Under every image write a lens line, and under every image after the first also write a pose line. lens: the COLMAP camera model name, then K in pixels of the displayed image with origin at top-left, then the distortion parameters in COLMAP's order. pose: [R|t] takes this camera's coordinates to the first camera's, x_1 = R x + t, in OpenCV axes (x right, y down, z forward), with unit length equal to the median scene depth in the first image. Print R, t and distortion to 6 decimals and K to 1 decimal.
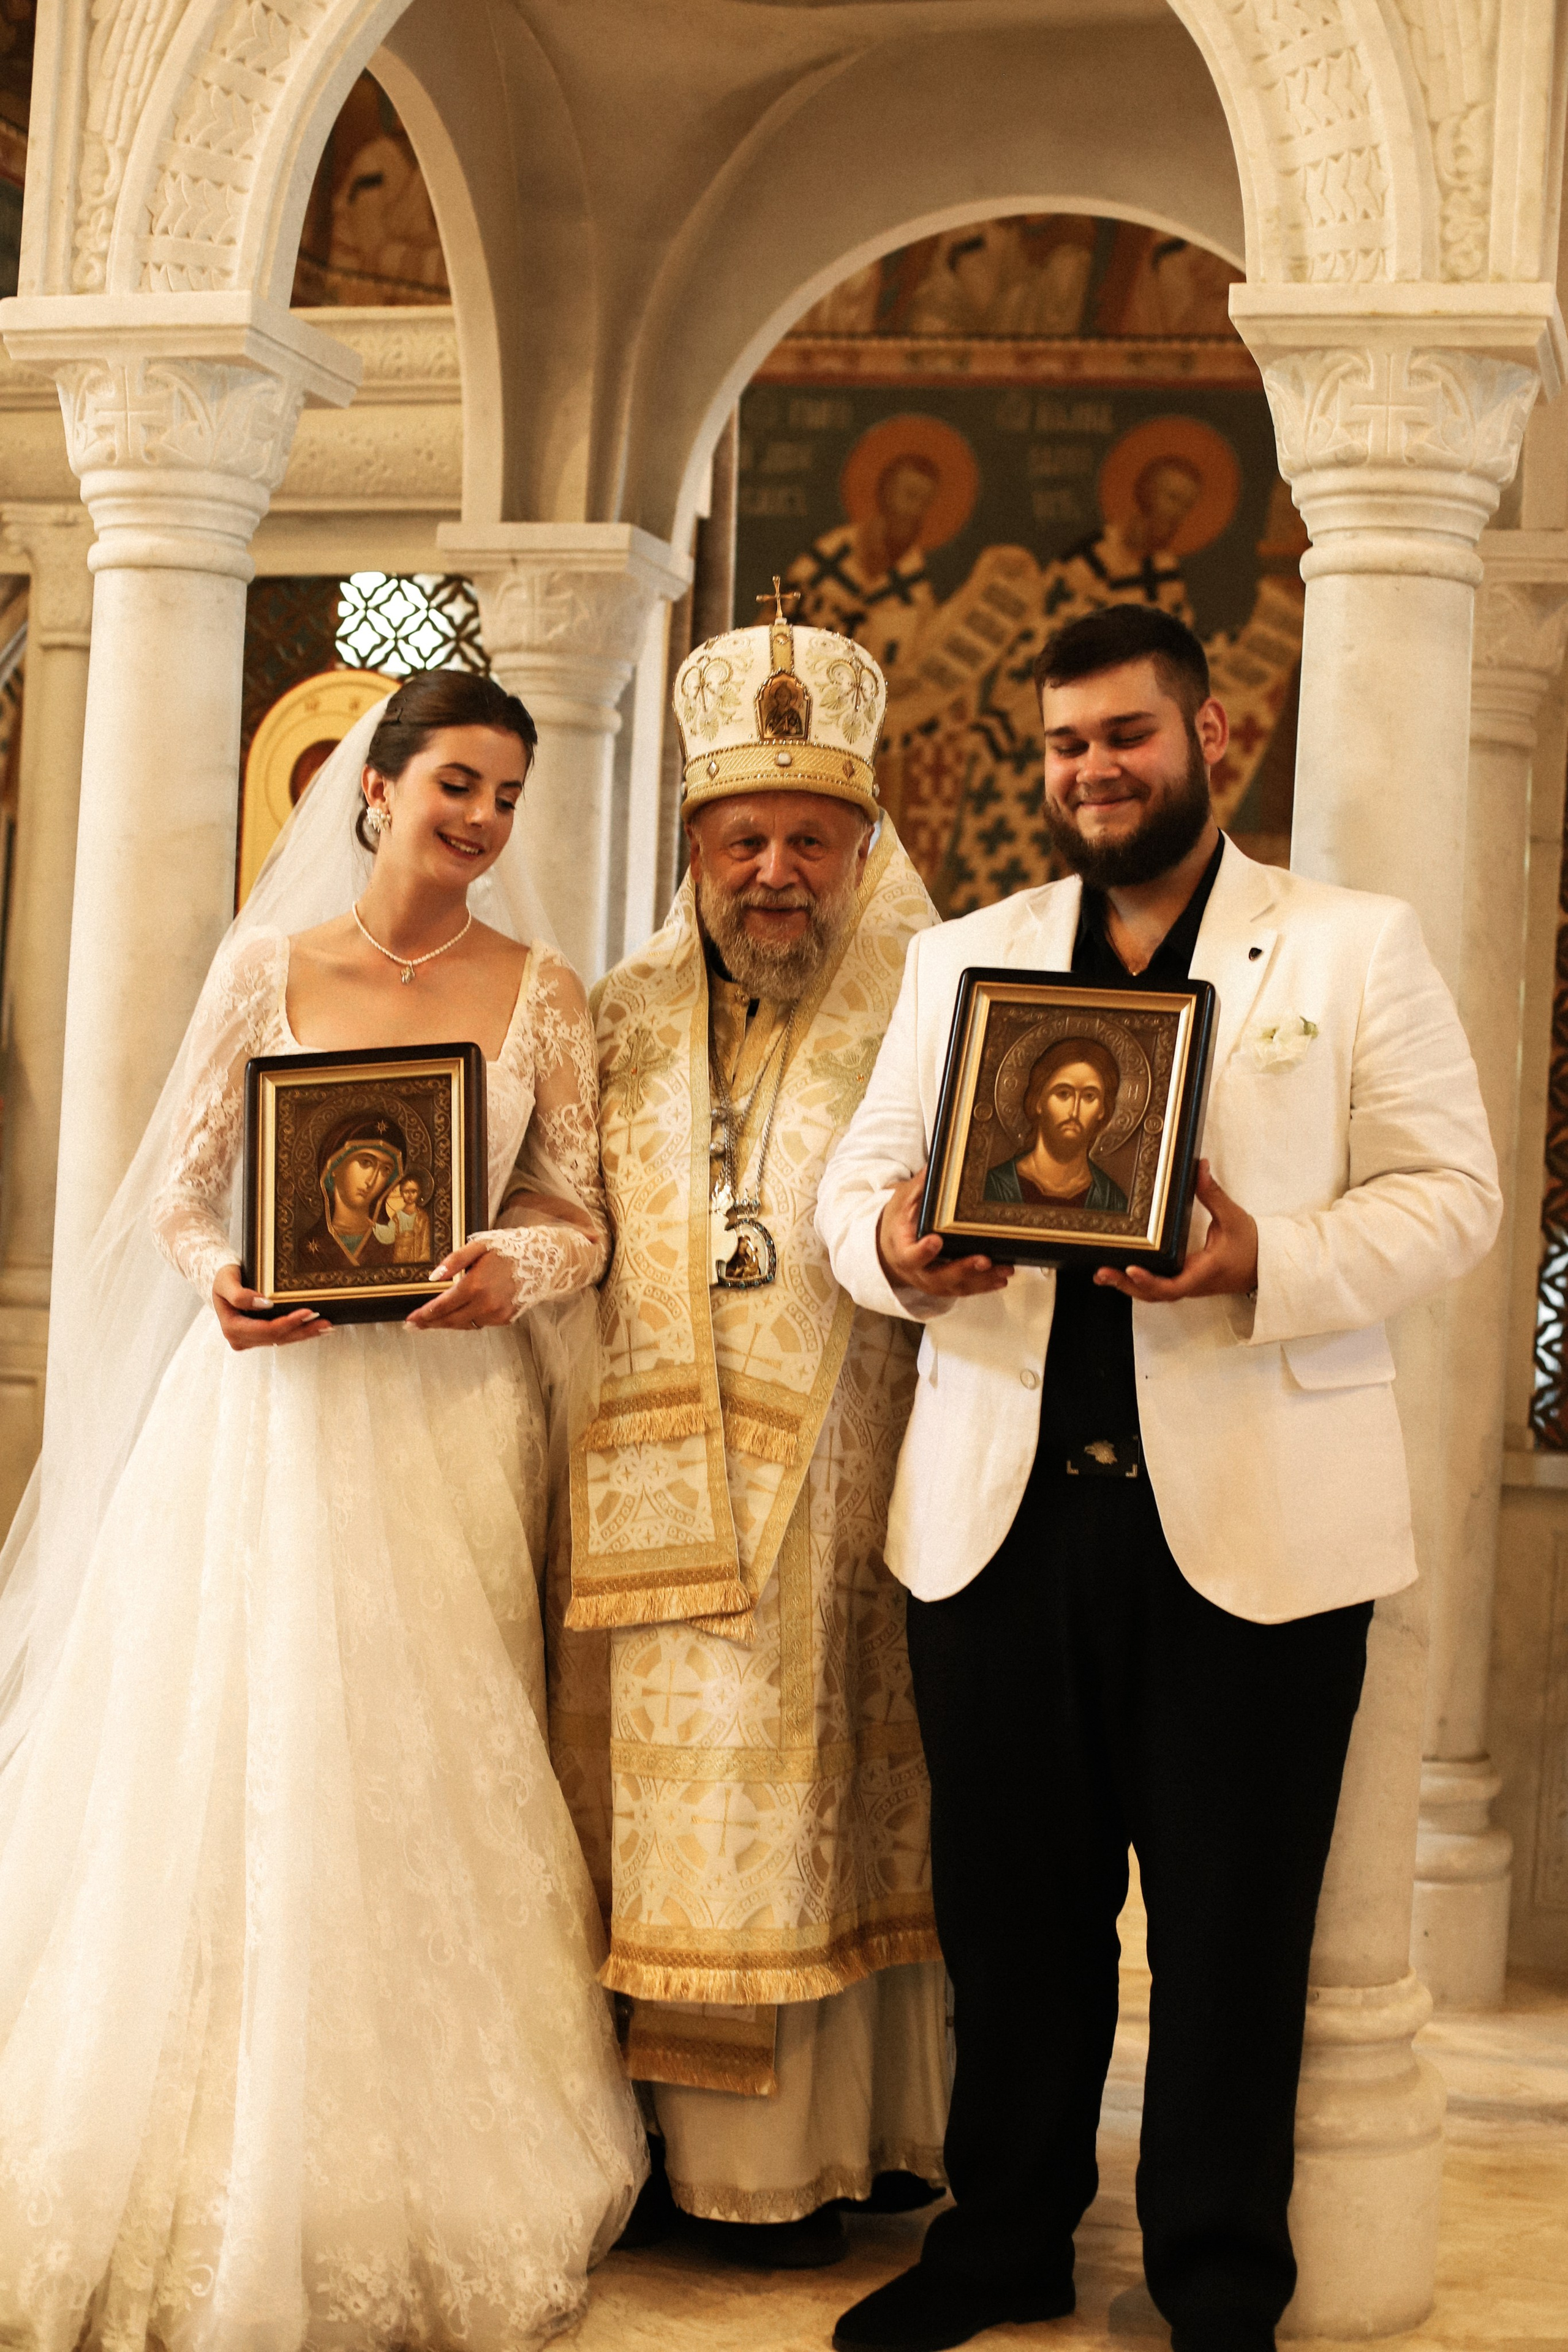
lens RADIAL K [[3581.1, 0, 740.7], [0, 3581.1, 1208.8], [0, 0, 1]] dist [-0.101228, 0.000000]
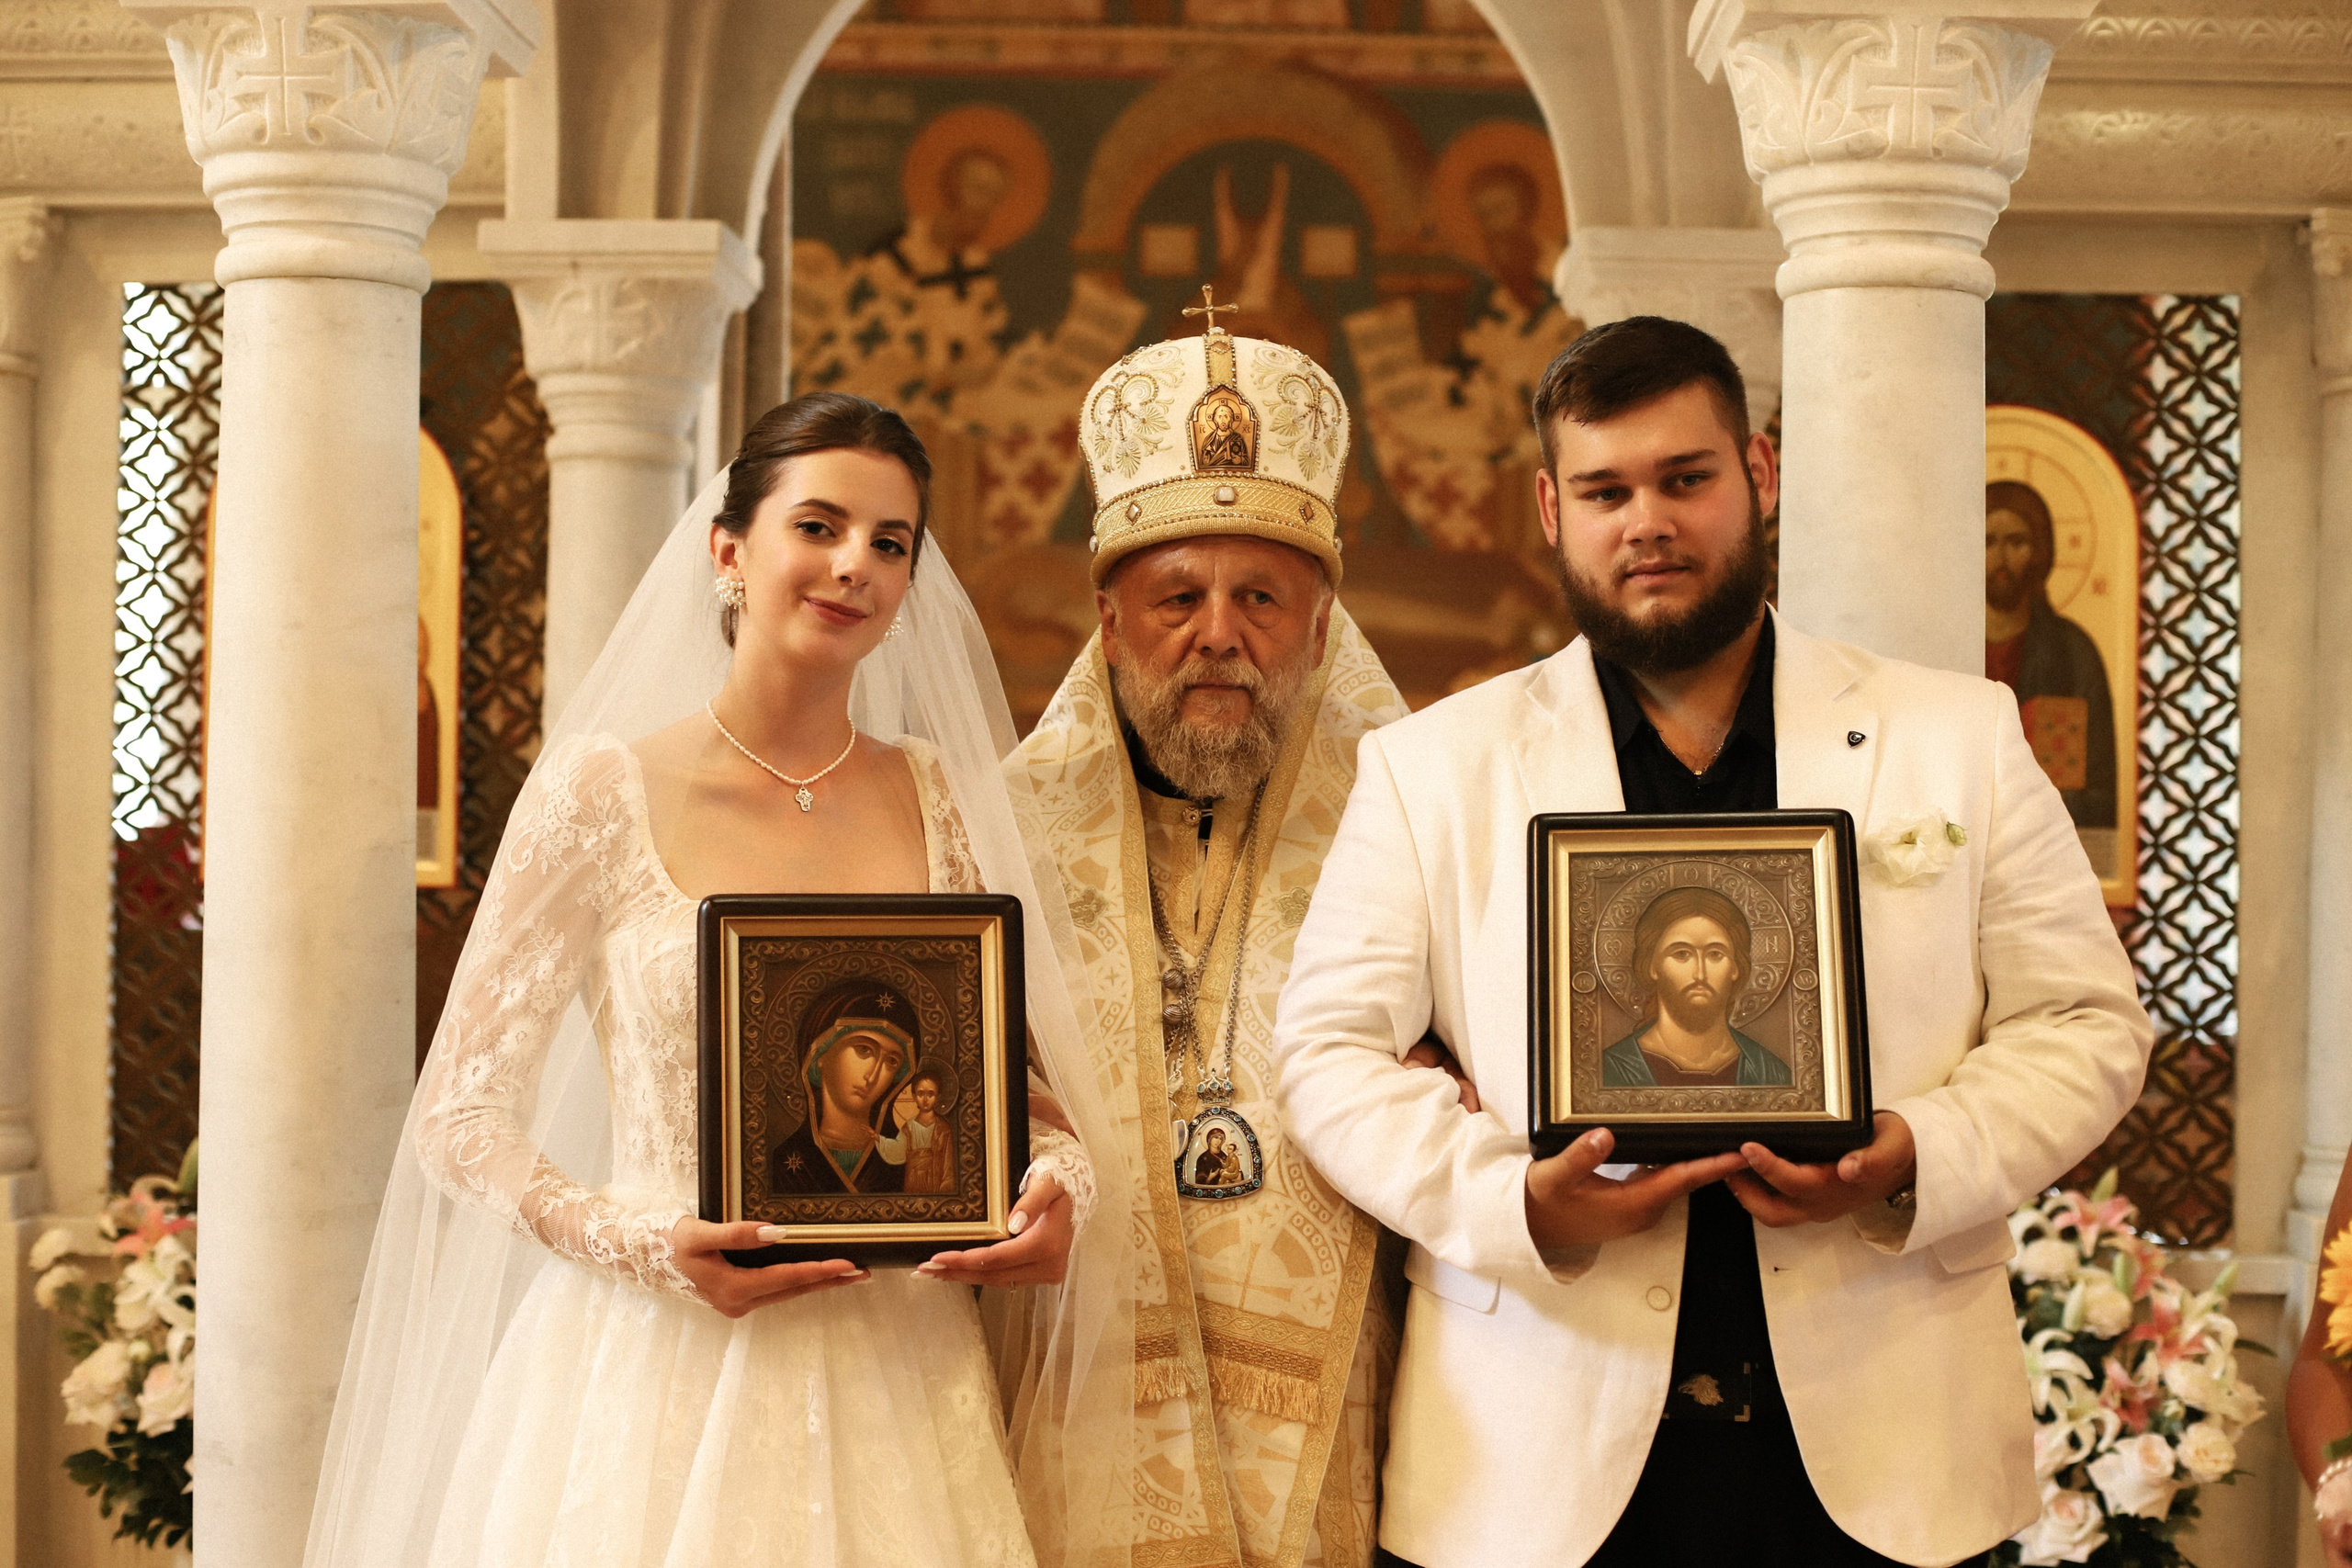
lens RADIAL K [[3580.8, 0, 1242.5], [0, 3580.8, 901.1], [0, 0, 1]] dist [-0.101228, 0.000000]
pose [[0.967921, -0.042374, 0.247655, -0.163478], [0.042307, 0.999089, 0.005594, -0.039999], [-0.247667, 0.005063, 0.968832, 0.200353]]
